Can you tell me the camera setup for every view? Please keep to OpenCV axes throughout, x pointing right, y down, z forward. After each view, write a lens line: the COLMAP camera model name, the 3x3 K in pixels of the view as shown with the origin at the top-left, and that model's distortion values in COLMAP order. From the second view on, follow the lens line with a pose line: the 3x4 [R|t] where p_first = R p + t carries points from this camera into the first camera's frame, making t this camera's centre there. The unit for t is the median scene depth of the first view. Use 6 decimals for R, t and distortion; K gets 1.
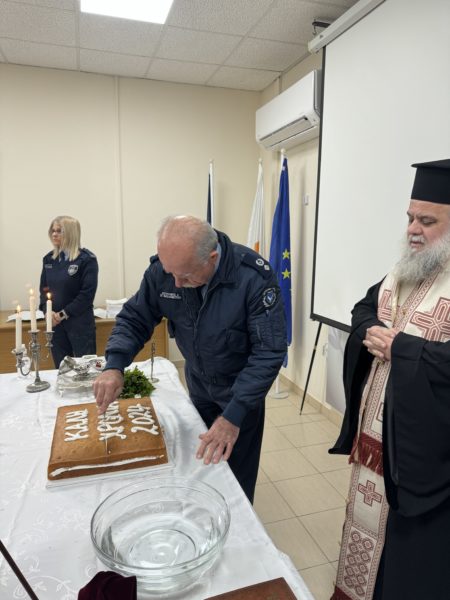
lens RADIAL K [[421.5, 0, 224.3], [0, 421.5, 287.5], [0, 0, 1]] dist [0.085514, -0.094232]
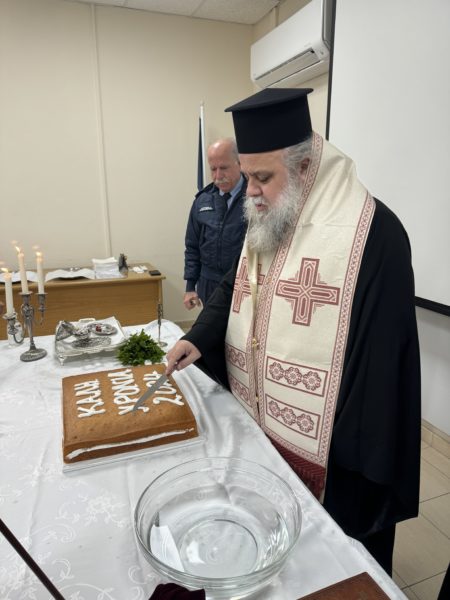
lens RADIAL K [[421.5, 0, 224.3], [0, 421.5, 287.5], [0, 0, 1]] dist [0.085514, -0.094232]
pose [[0.998246, -0.022859, 0.054612, -0.100499], [0.017565, 0.995272, 0.095525, 0.016175], [-0.056537, -0.094398, 0.993928, 0.124583]]
